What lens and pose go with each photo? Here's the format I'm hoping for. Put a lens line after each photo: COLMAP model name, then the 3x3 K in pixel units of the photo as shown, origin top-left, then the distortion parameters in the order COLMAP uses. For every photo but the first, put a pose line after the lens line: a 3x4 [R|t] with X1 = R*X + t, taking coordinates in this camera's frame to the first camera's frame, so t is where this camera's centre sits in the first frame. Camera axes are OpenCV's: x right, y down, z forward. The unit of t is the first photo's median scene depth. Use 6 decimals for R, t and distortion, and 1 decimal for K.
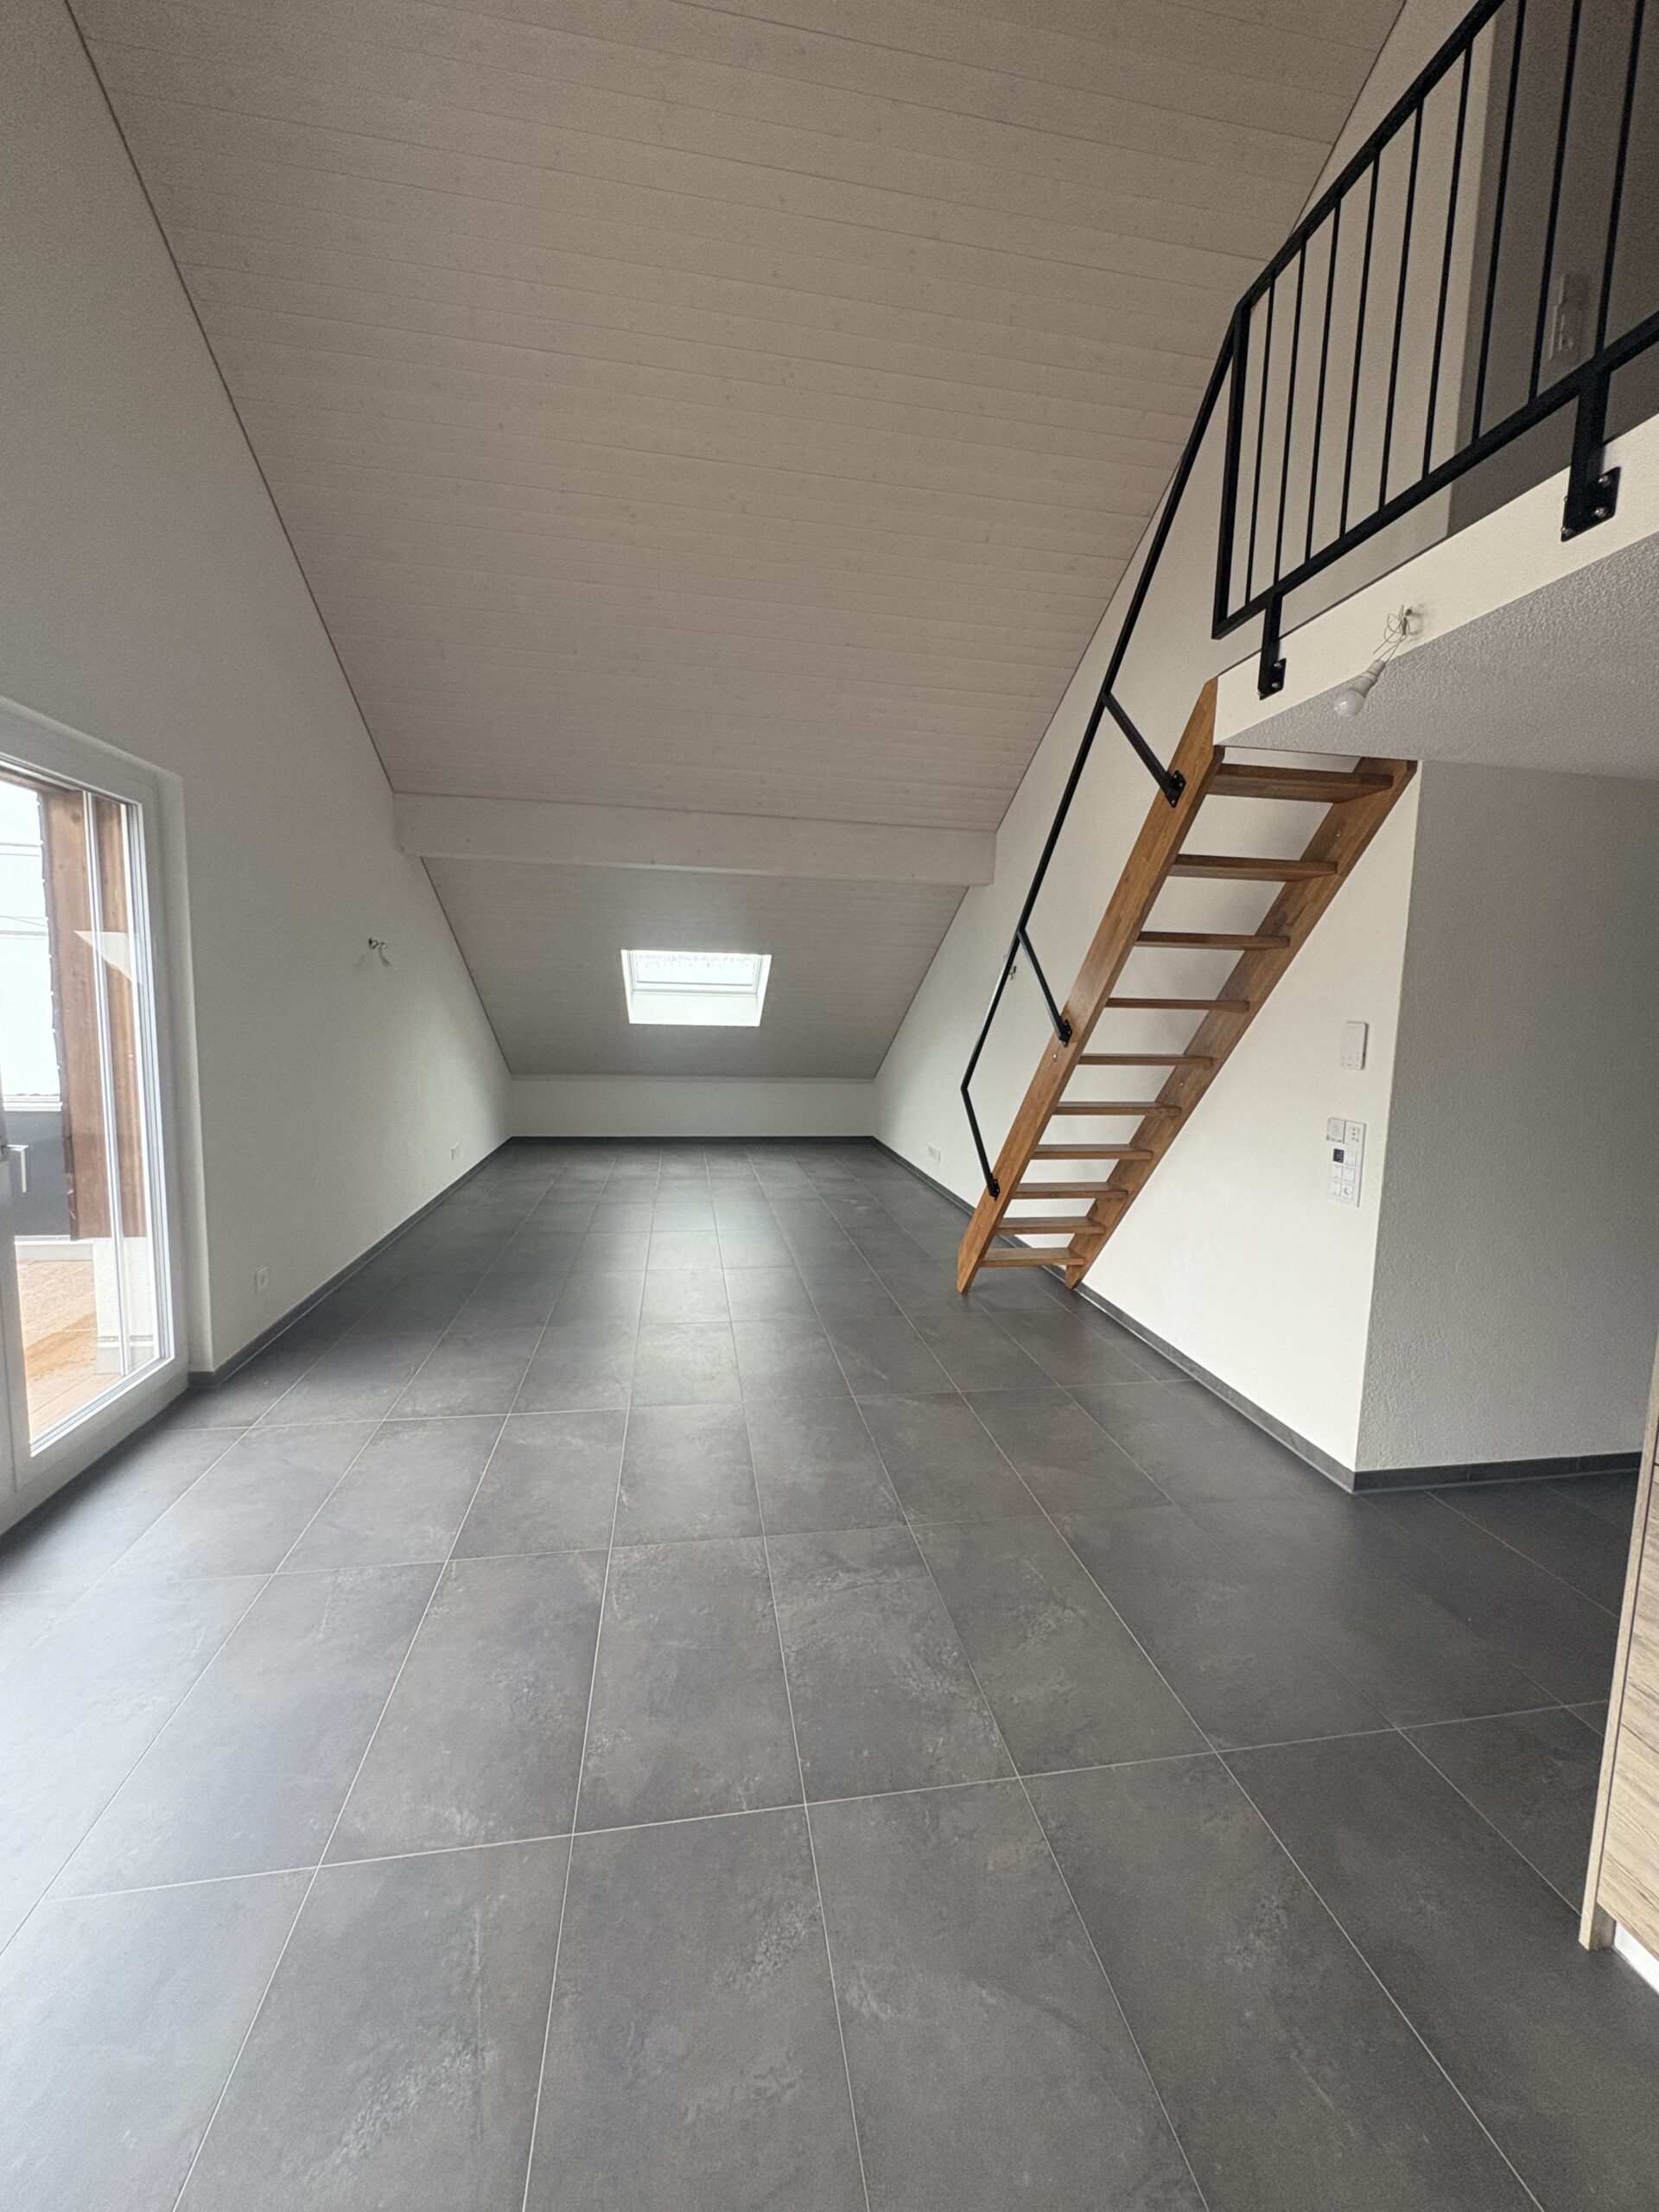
lens RADIAL K [[882.1, 0, 826.4], [0, 882.1, 1103.0], [0, 0, 1]] dist [-0.000366, 0.000103]
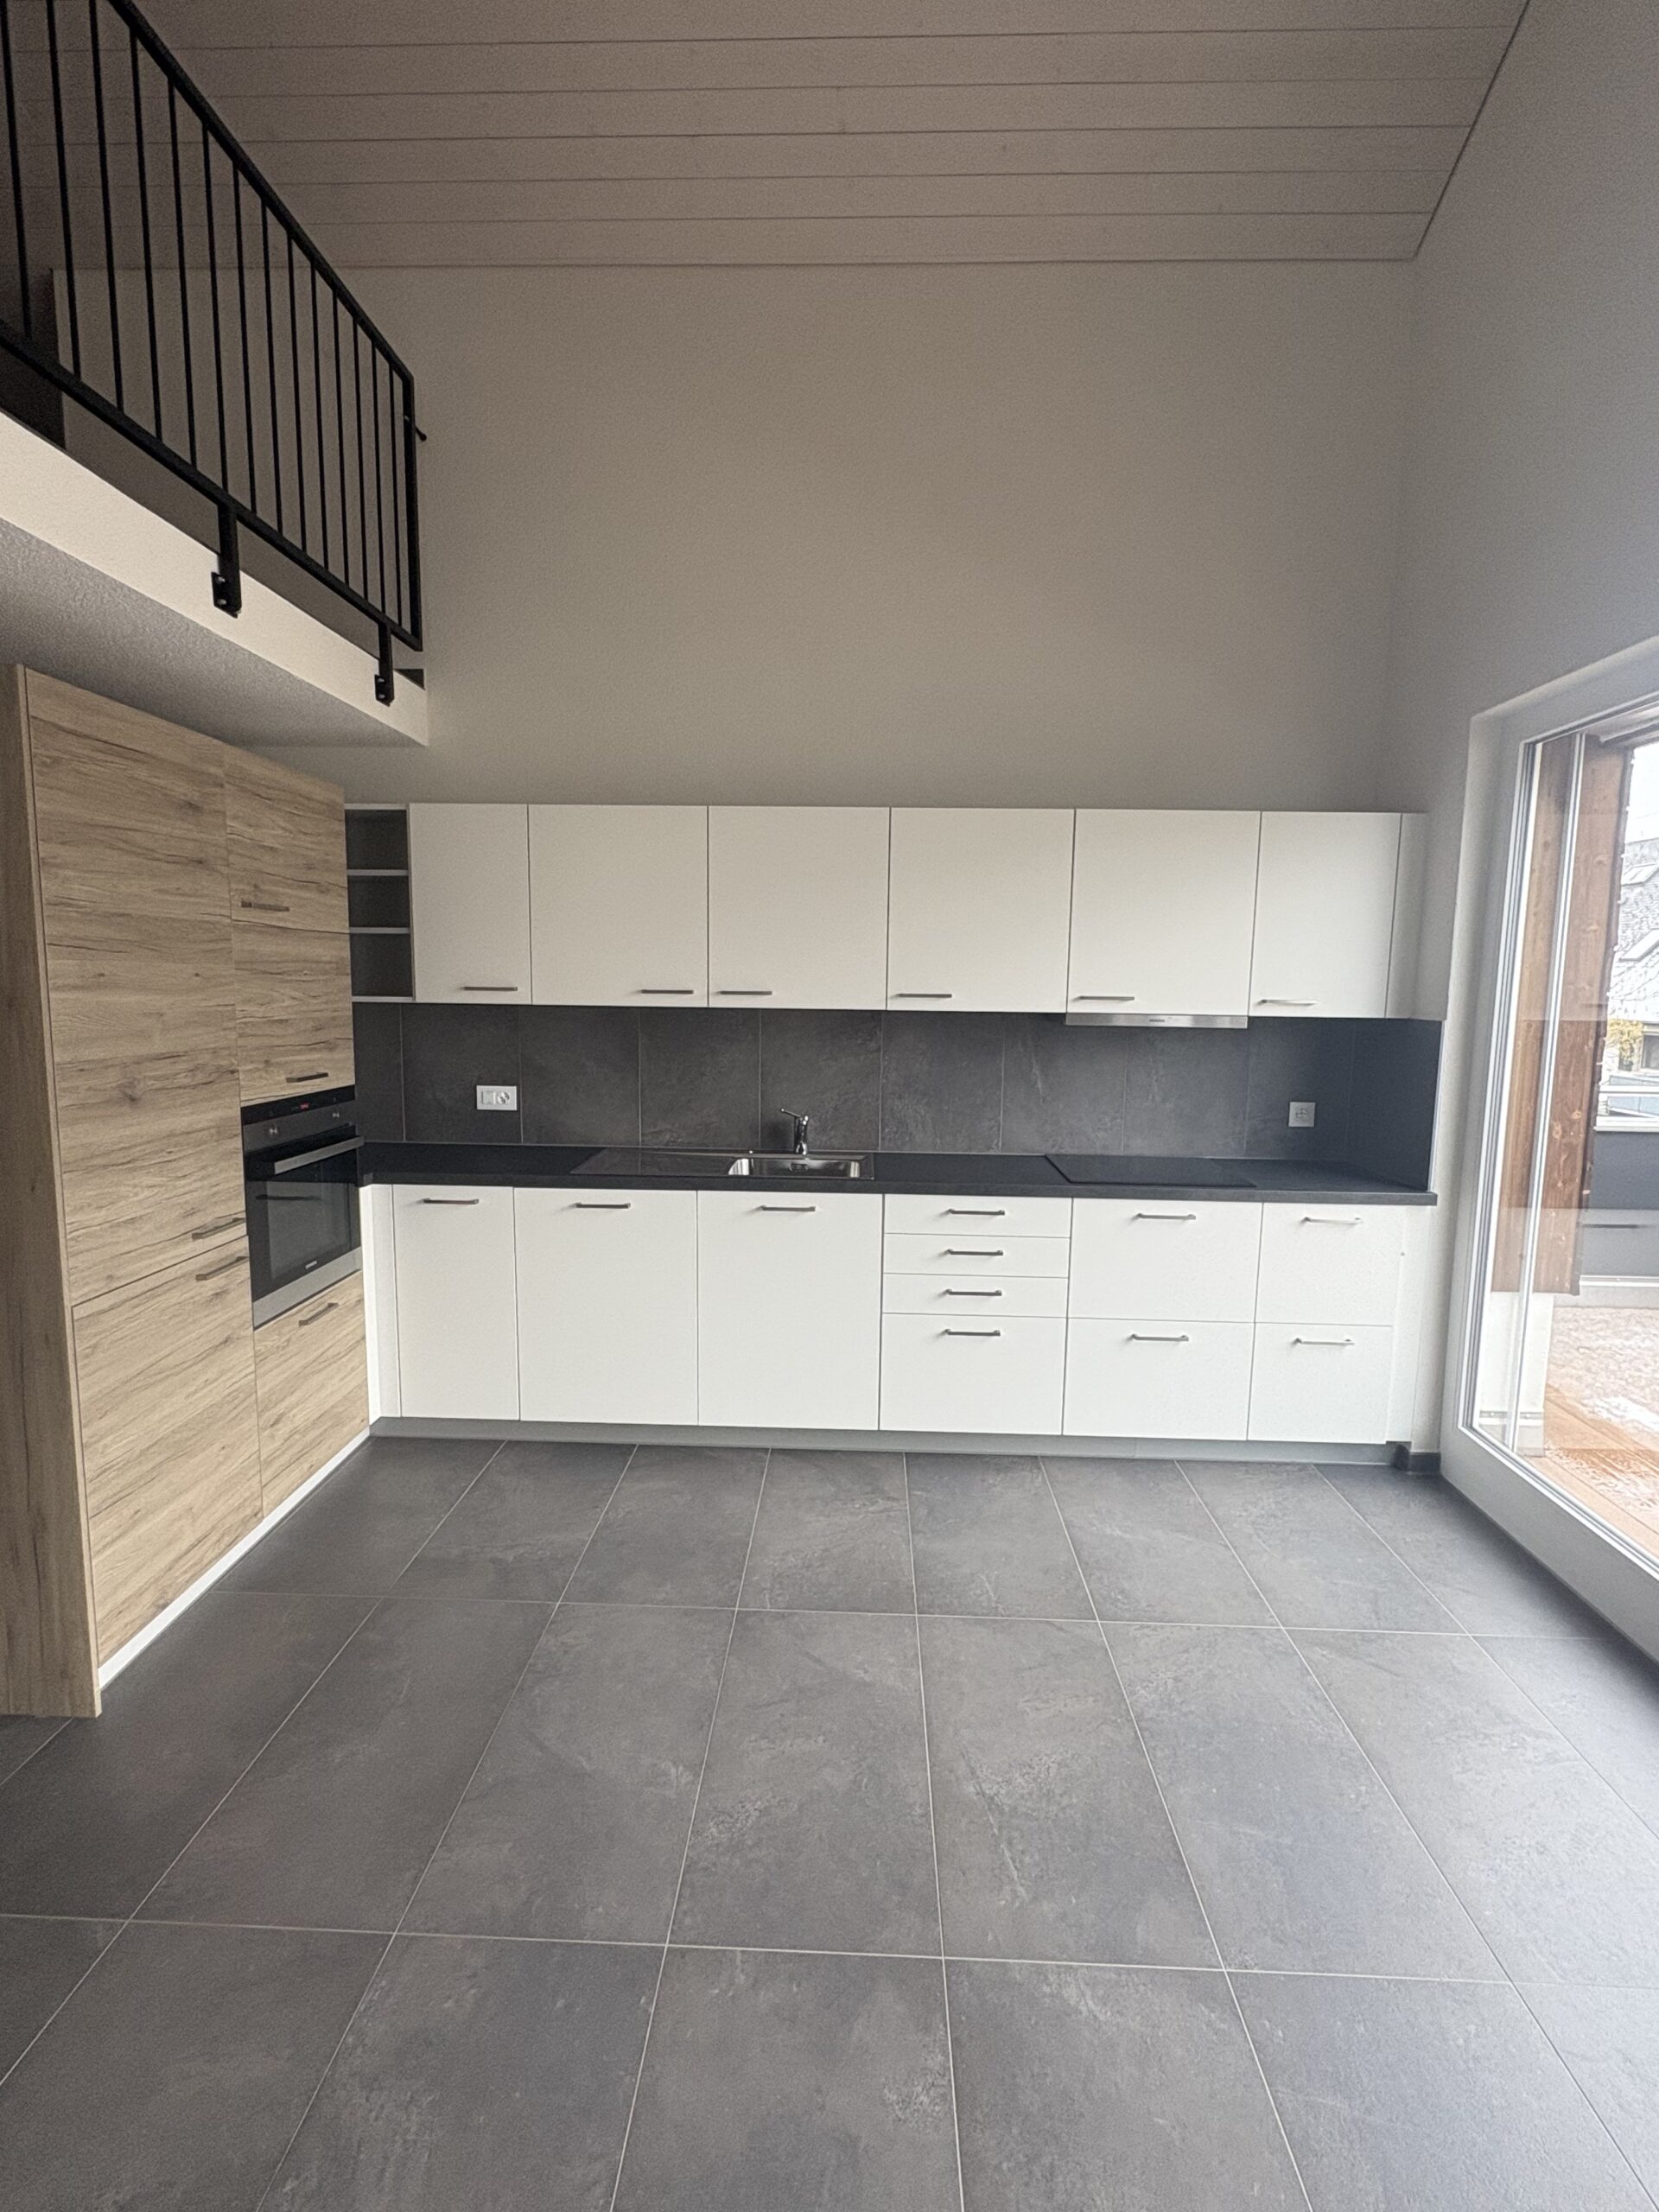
lens RADIAL K [[1032.0, 0, 830.5], [0, 1032.0, 1109.8], [0, 0, 1]] dist [-0.000697, 0.000106]
pose [[-0.979928, -0.064740, 0.188546, -0.326178], [-0.020390, 0.973388, 0.228254, -0.192870], [-0.198306, 0.219828, -0.955170, 1.845692]]
